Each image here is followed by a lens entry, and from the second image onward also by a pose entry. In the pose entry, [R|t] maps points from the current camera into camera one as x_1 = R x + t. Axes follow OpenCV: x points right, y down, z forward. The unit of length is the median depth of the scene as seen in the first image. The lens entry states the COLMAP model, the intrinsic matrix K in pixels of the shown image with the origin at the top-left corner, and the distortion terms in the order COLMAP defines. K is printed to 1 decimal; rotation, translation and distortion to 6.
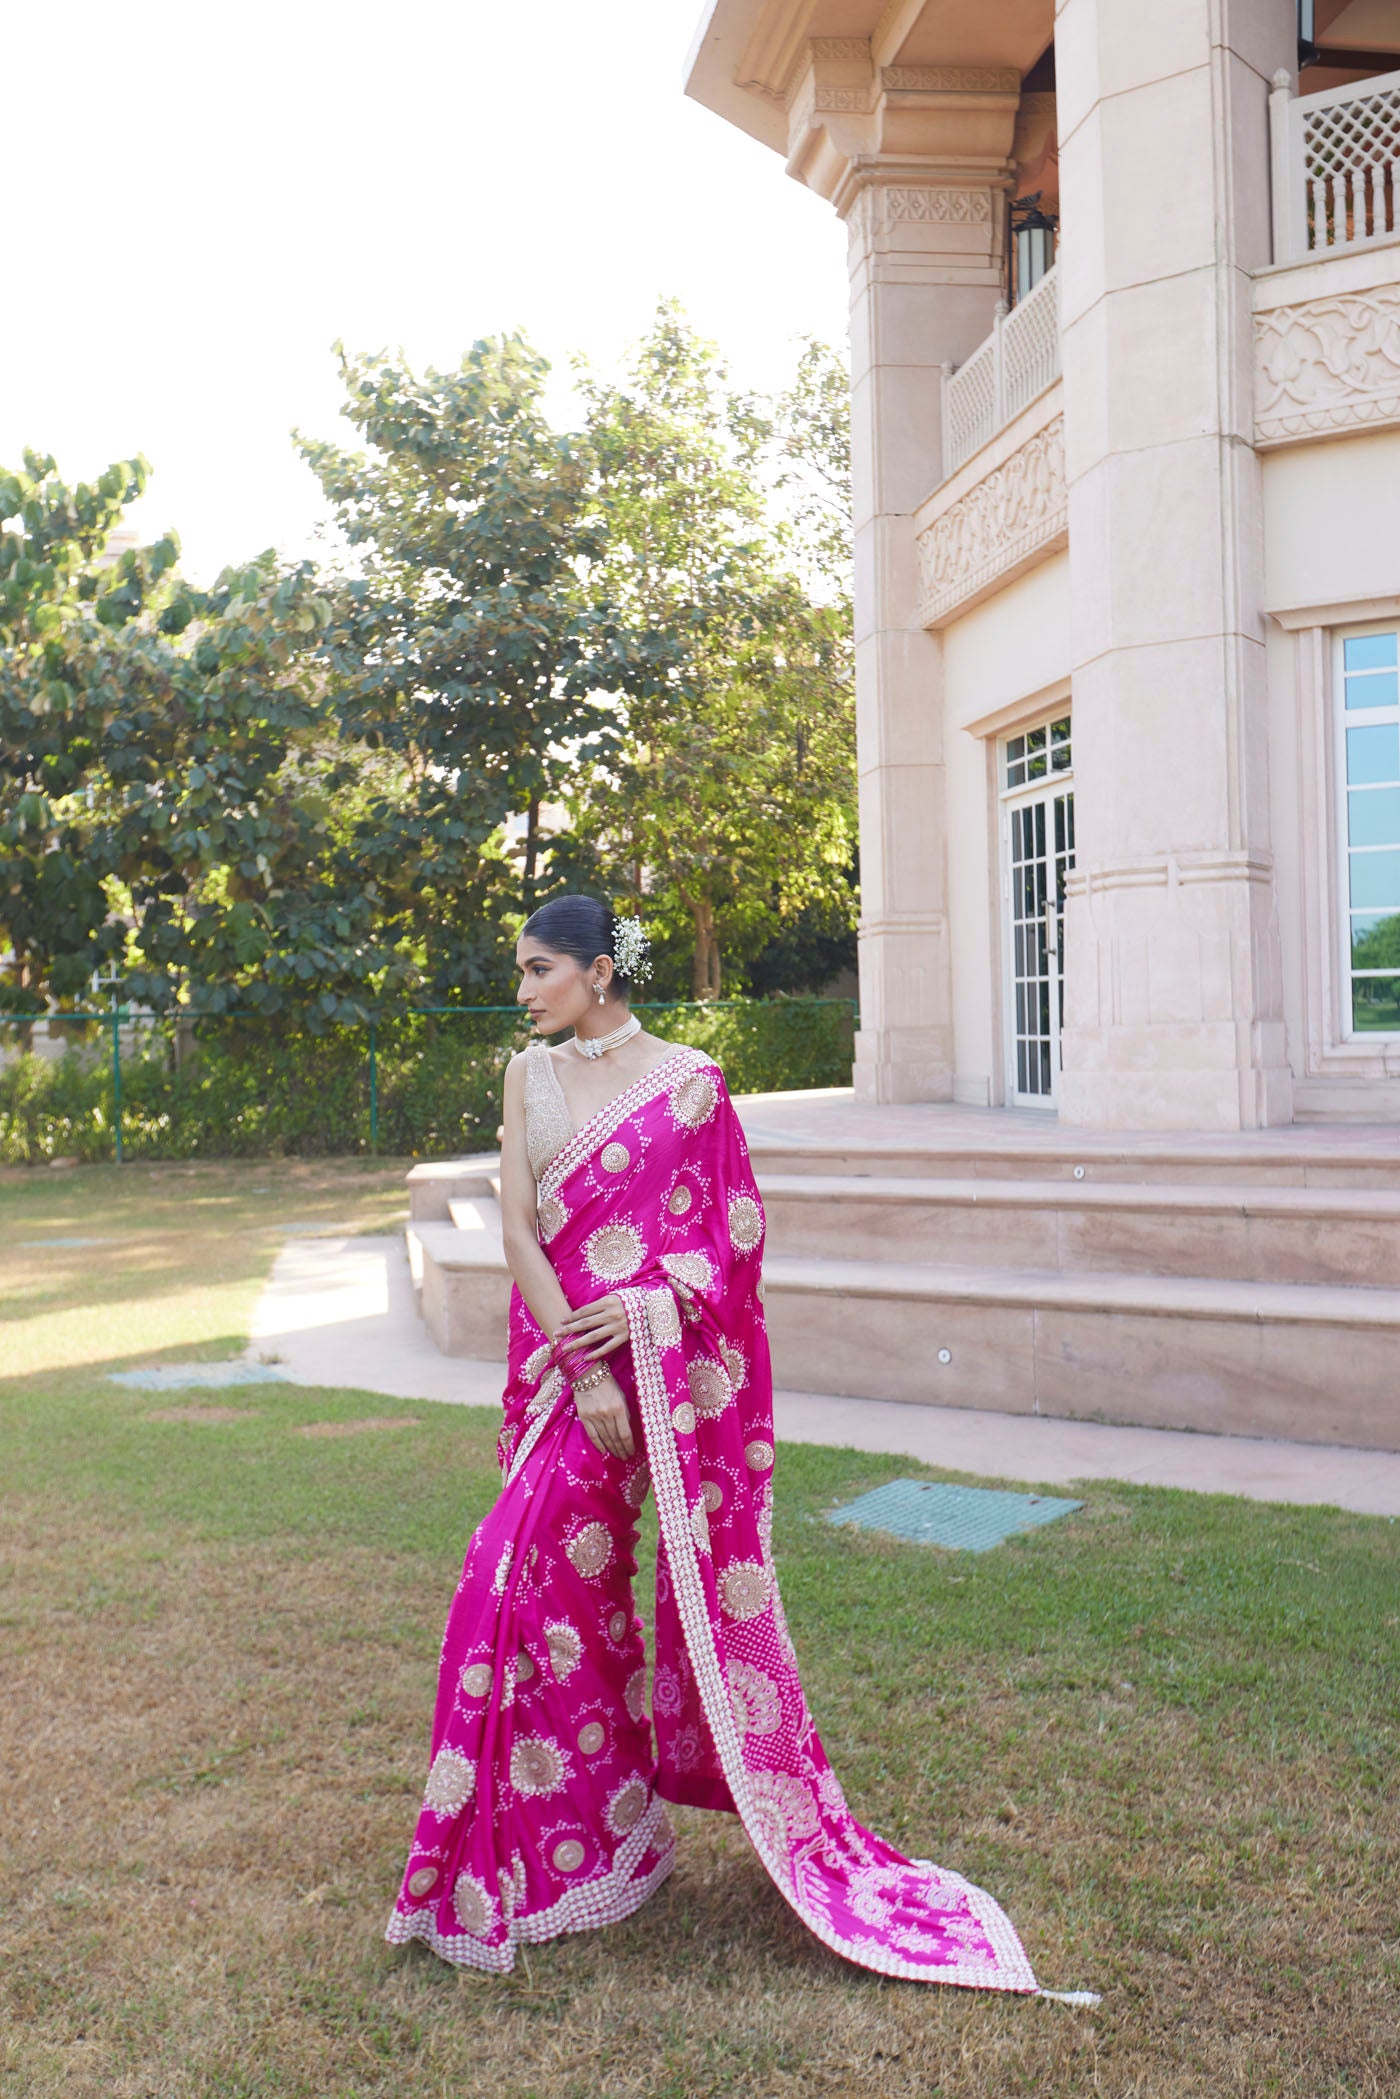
lens RADIAL K [[2022.8, 0, 700.6], [0, 2022.8, 1035.4], [0, 0, 1]] dist [0.003004, -0.027407]
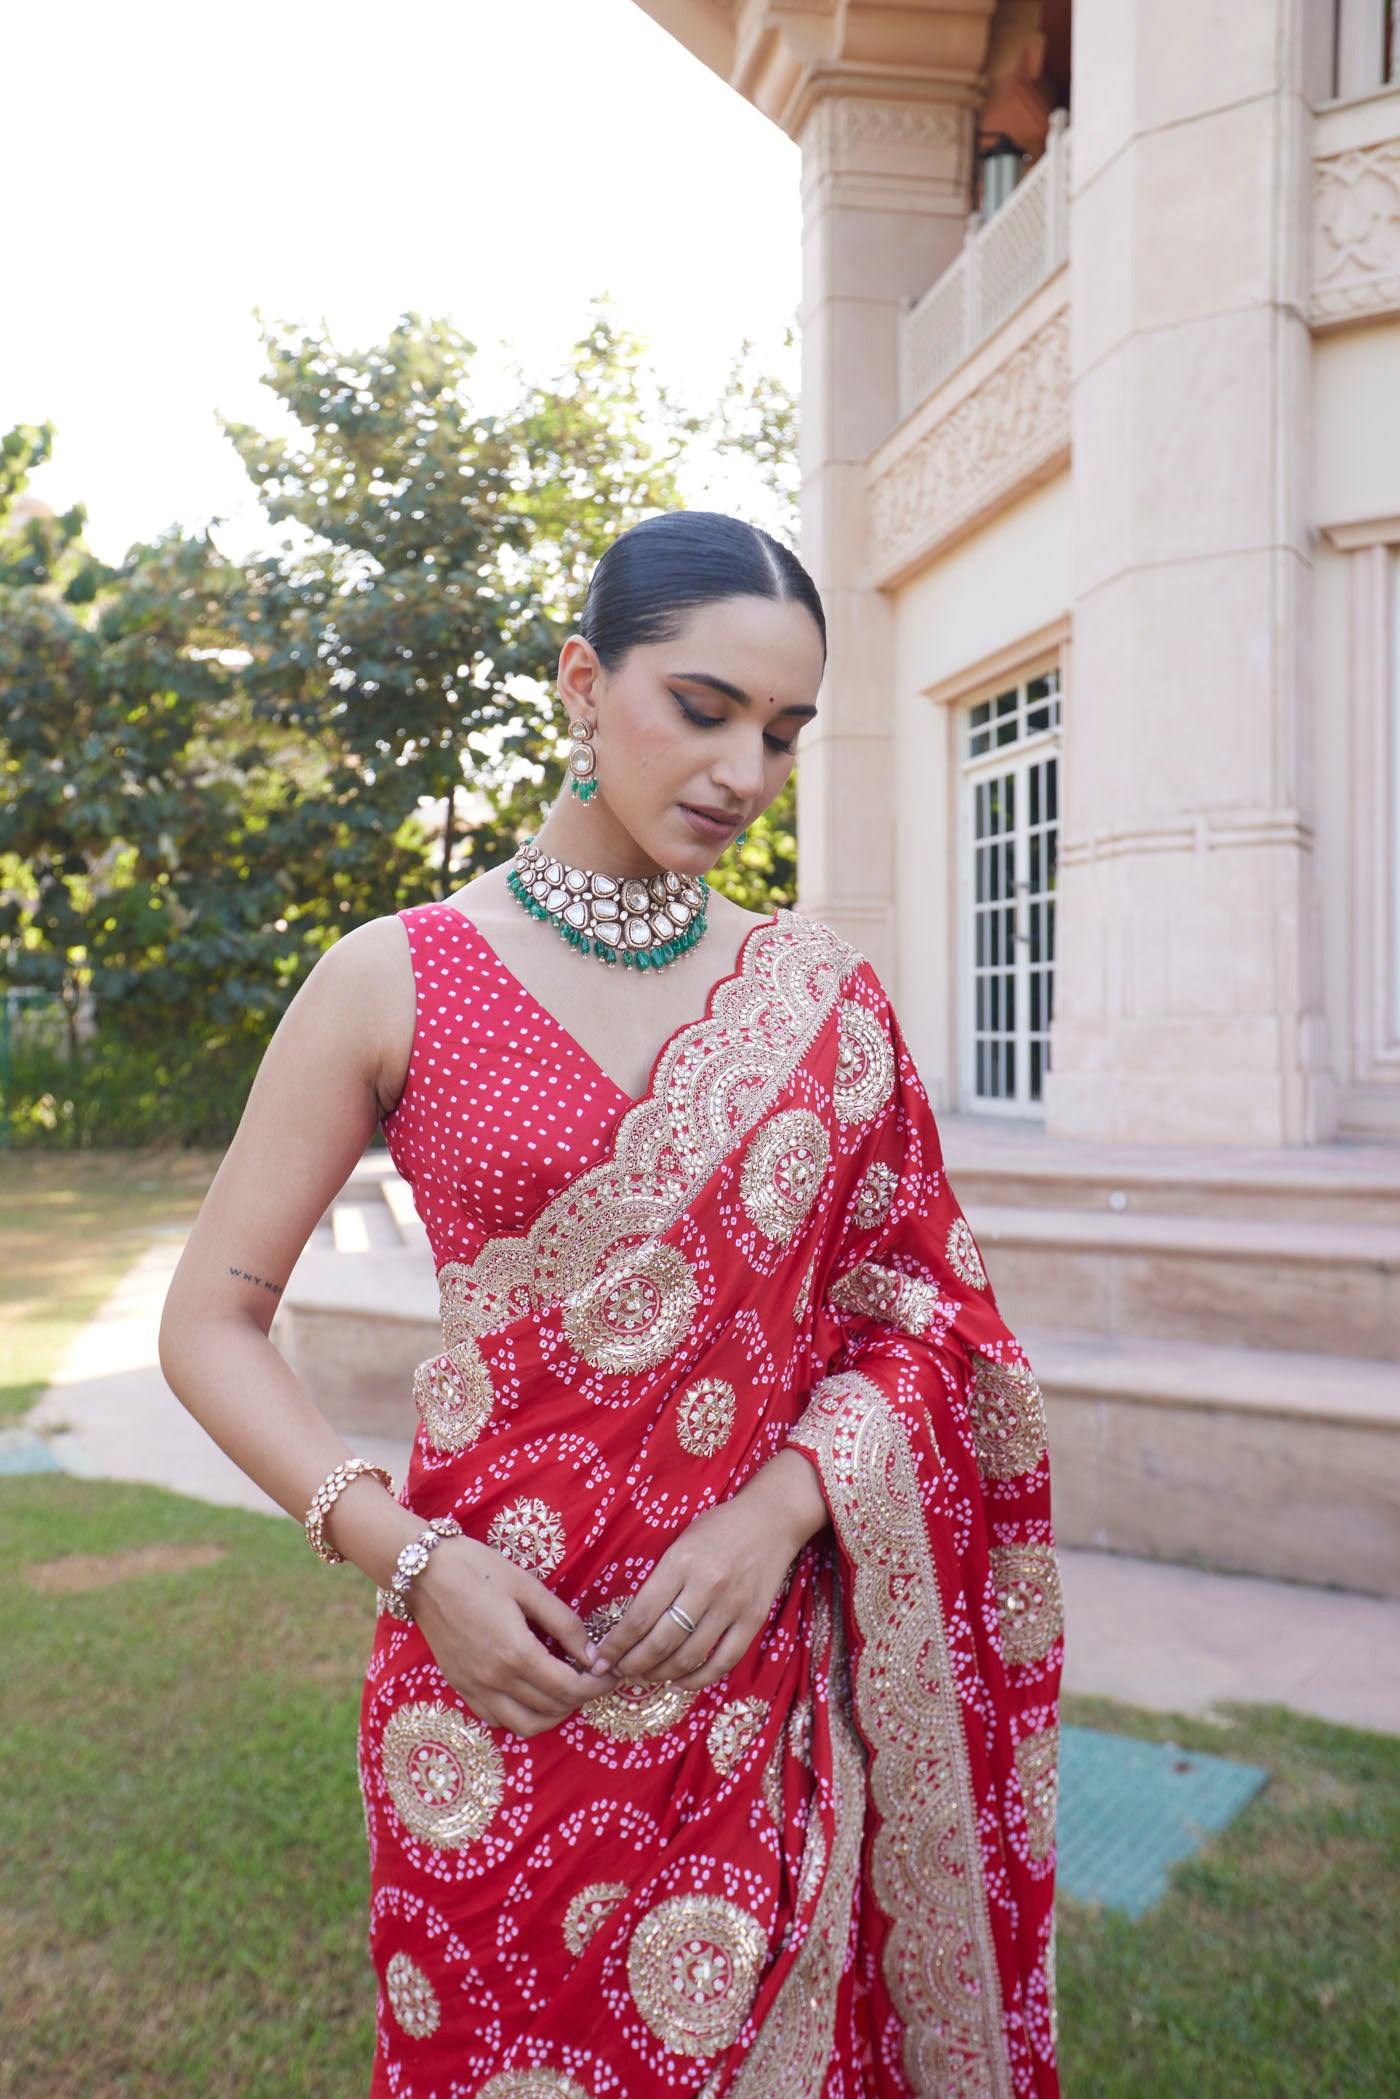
lens RADIAL K [[1828.8, 0, 705.2], [0, 1828.8, 1028.1], [0, 0, 1]] dist [0.000272, 0.108036]
pose [[0.998474, 0.021354, 0.050937, -0.004644], [-0.020980, 0.999749, -0.007869, 0.006235], [-0.051092, 0.006788, 0.998671, 0.183341]]
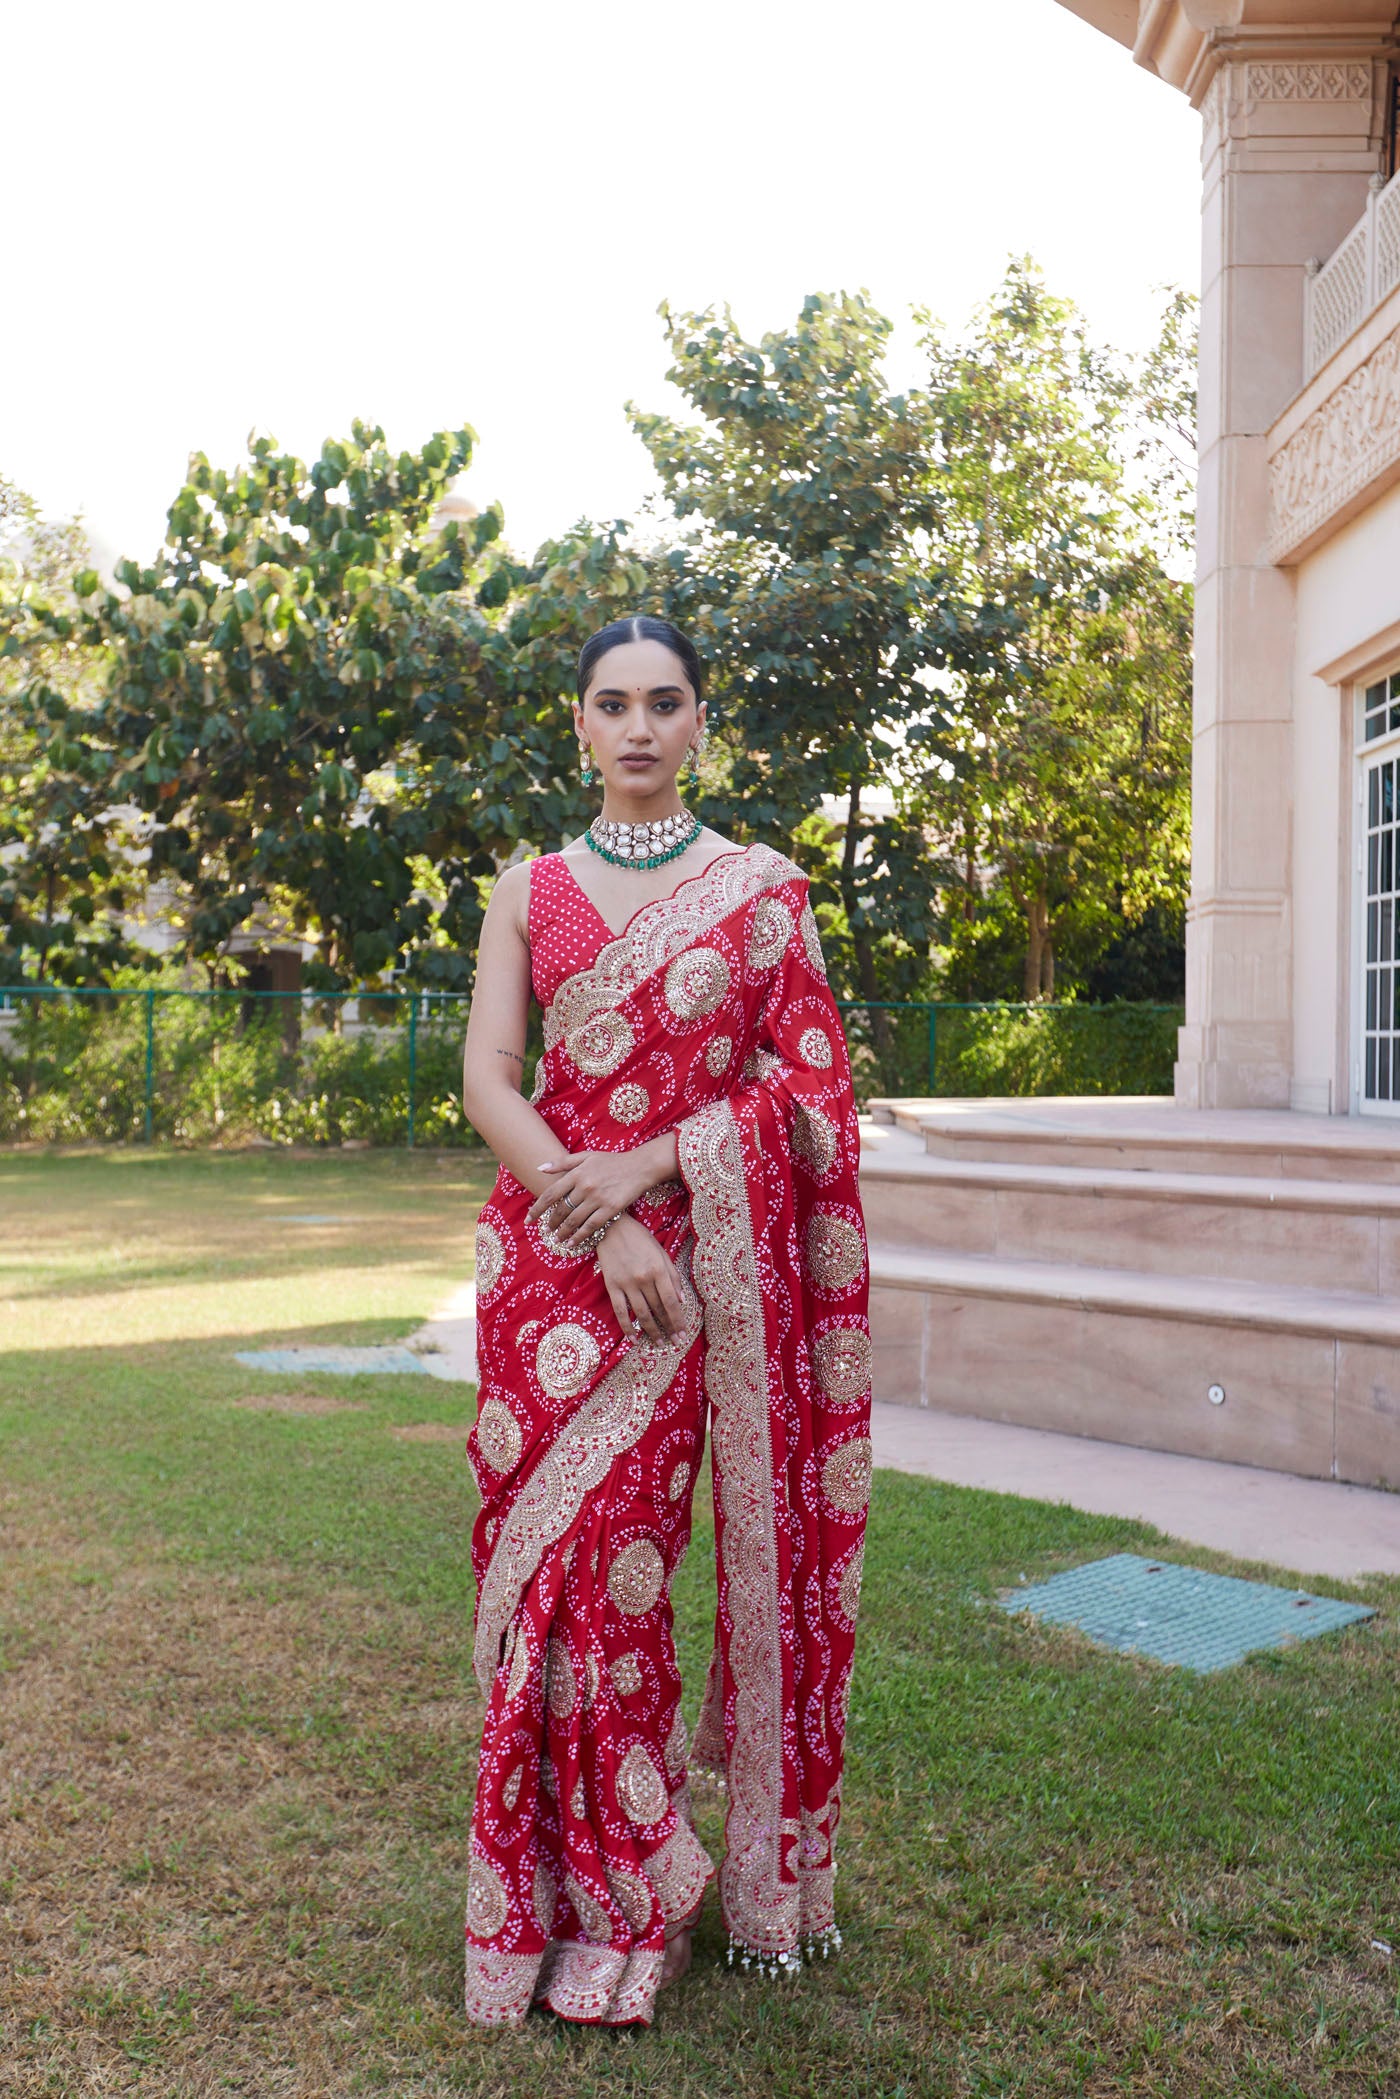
lens RADIAL K [[2022.8, 0, 700.6], [0, 2022.8, 1035.4], [0, 0, 1]] dist [0.003004, -0.027407]
pose [[0.983289, 0.036387, -0.178378, 0.031045], [-0.038494, 0.999224, -0.008363, 0.018482], [0.177935, 0.015090, 0.983927, 0.105699]]
